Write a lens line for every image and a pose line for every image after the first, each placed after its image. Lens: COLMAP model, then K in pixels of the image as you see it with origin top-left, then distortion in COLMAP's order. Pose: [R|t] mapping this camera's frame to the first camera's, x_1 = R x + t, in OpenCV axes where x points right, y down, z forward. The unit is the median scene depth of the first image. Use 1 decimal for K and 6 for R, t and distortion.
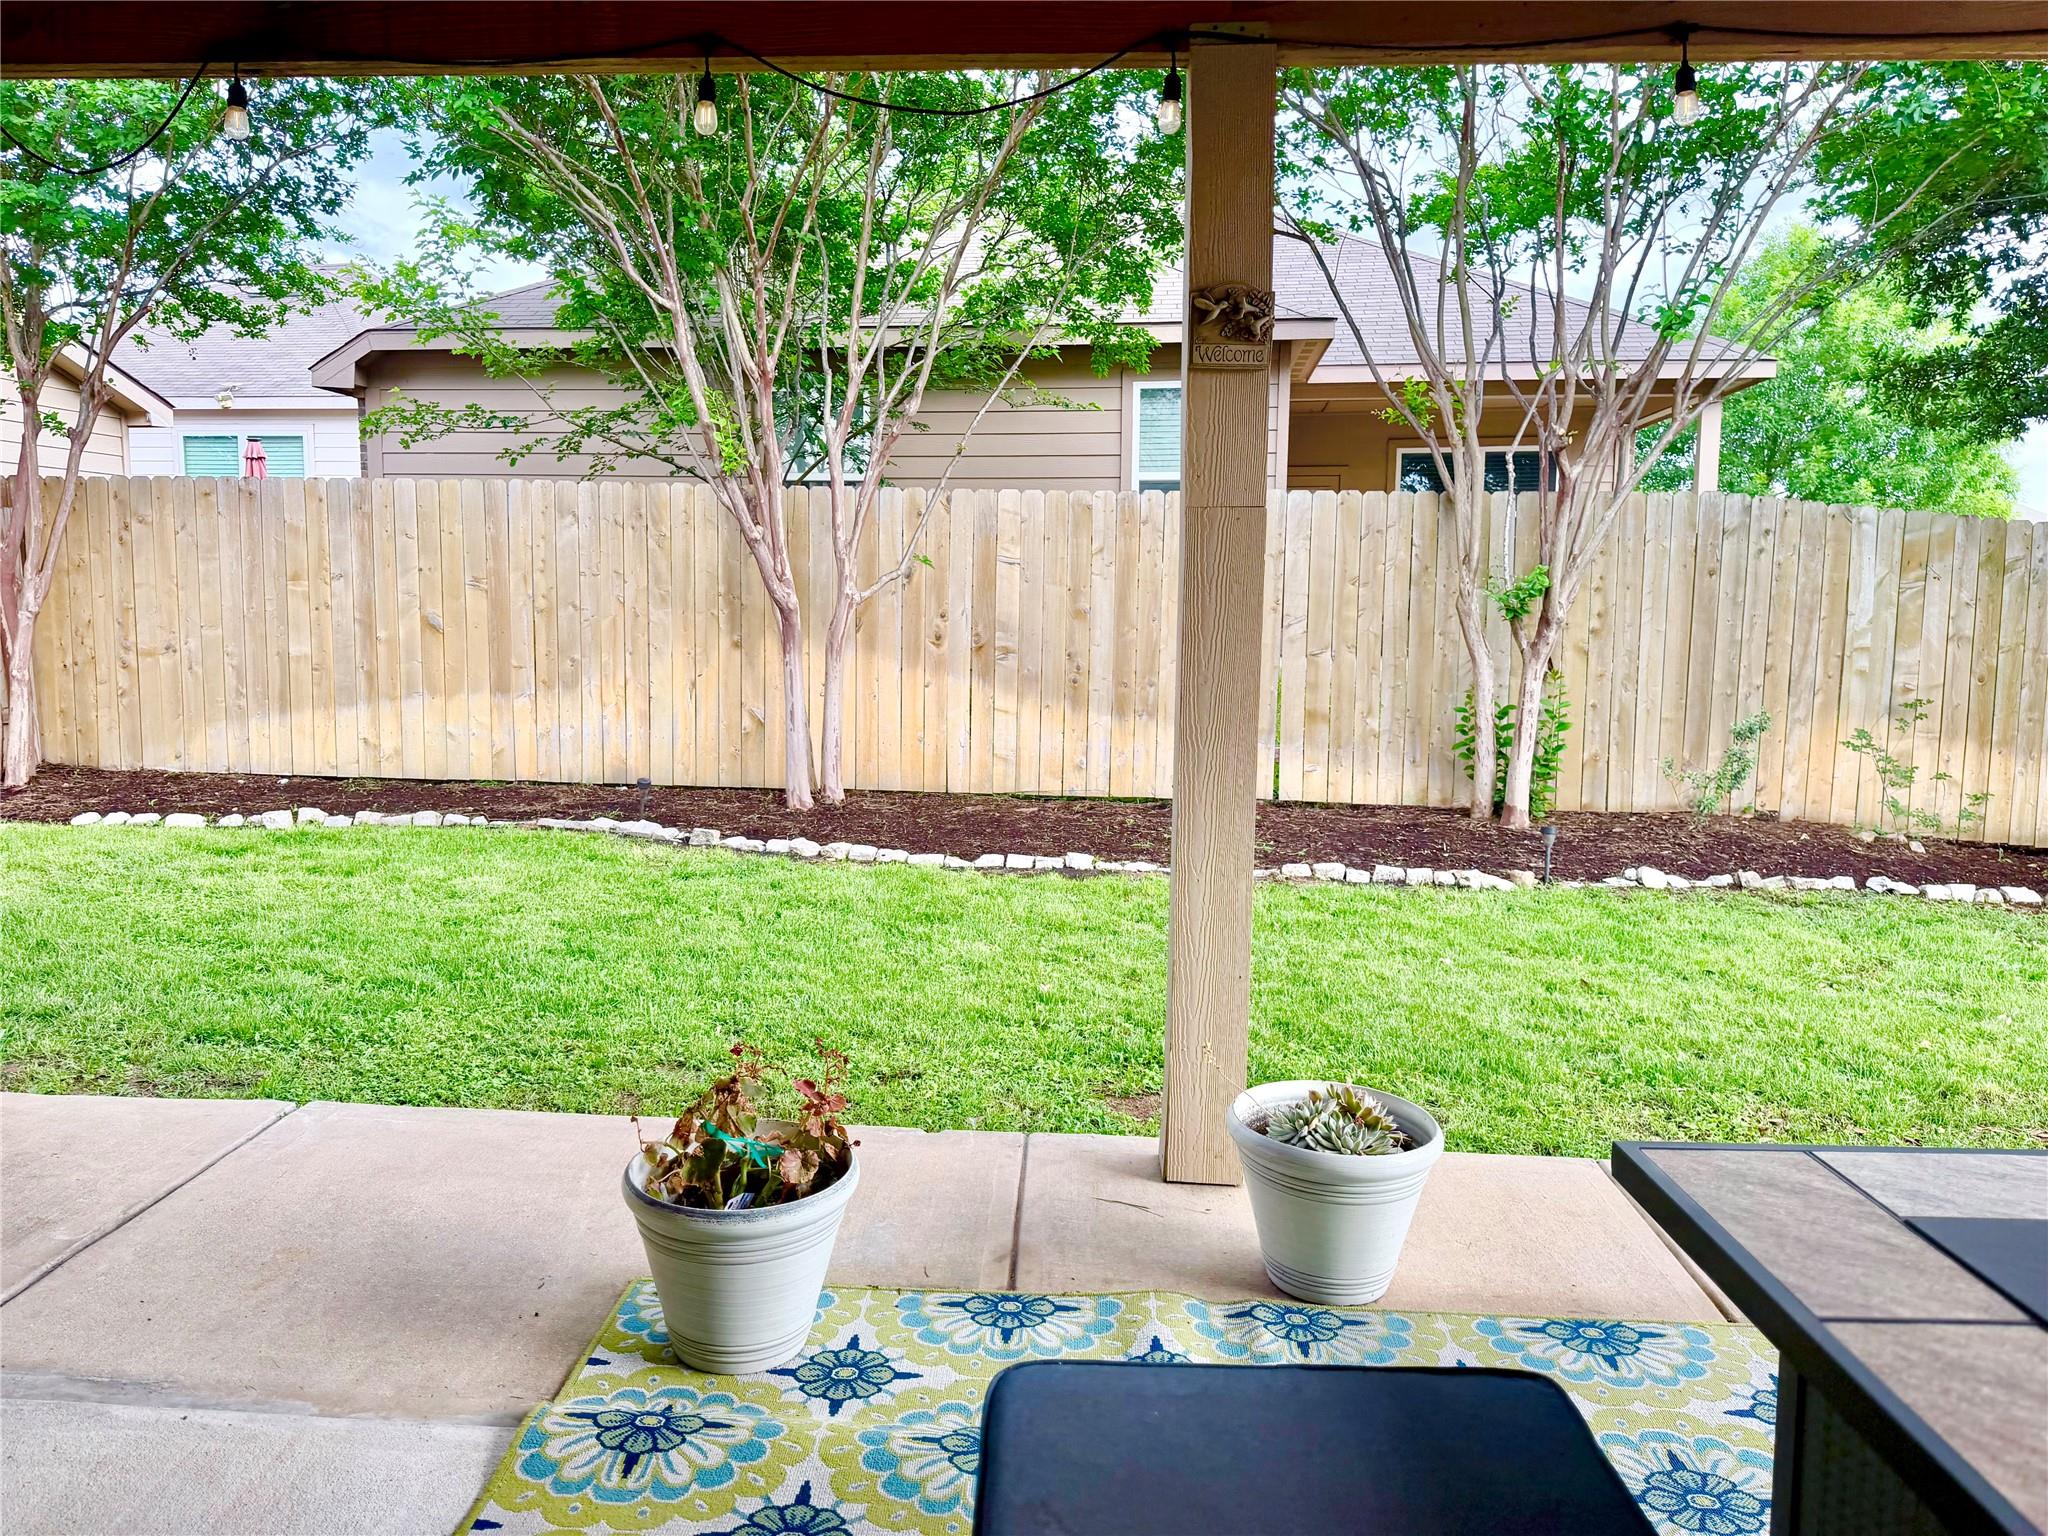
lens RADIAL K [[1438.8, 0, 1024.0], [0, 1438.8, 768.0], [0, 0, 1]] dist [0.081033, -0.084219]
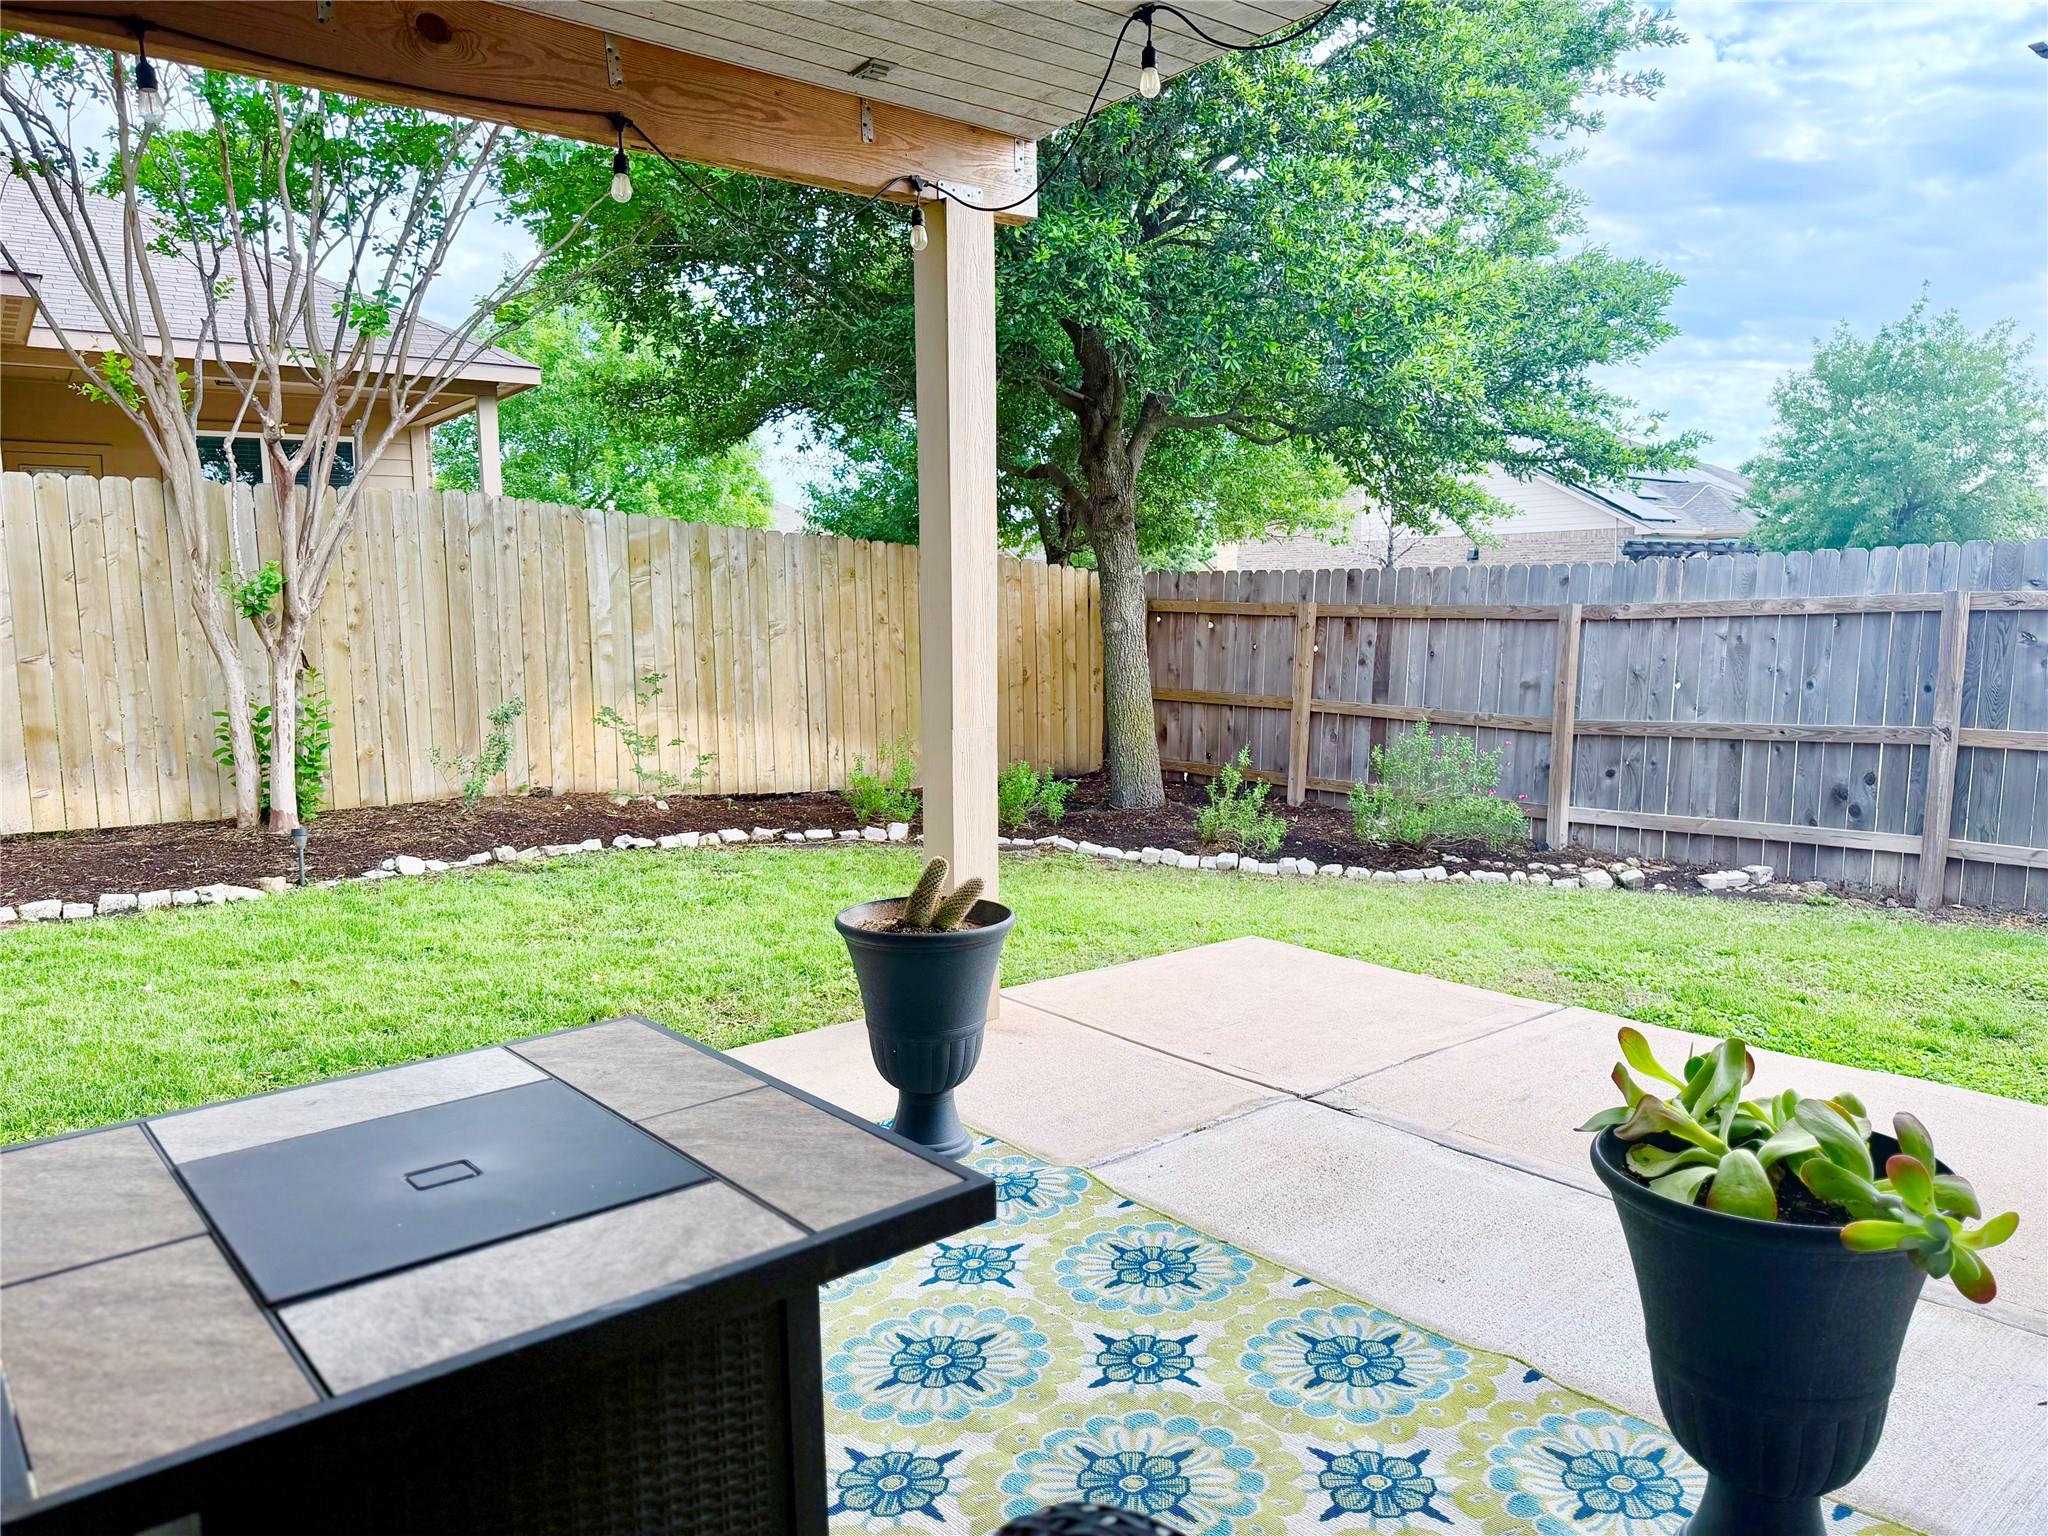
lens RADIAL K [[1438.8, 0, 1024.0], [0, 1438.8, 768.0], [0, 0, 1]] dist [0.081033, -0.084219]
pose [[0.756912, -0.097092, 0.646264, 0.087605], [0.093740, 0.994806, 0.039665, 0.005930], [-0.646759, 0.030558, 0.762082, -0.056810]]
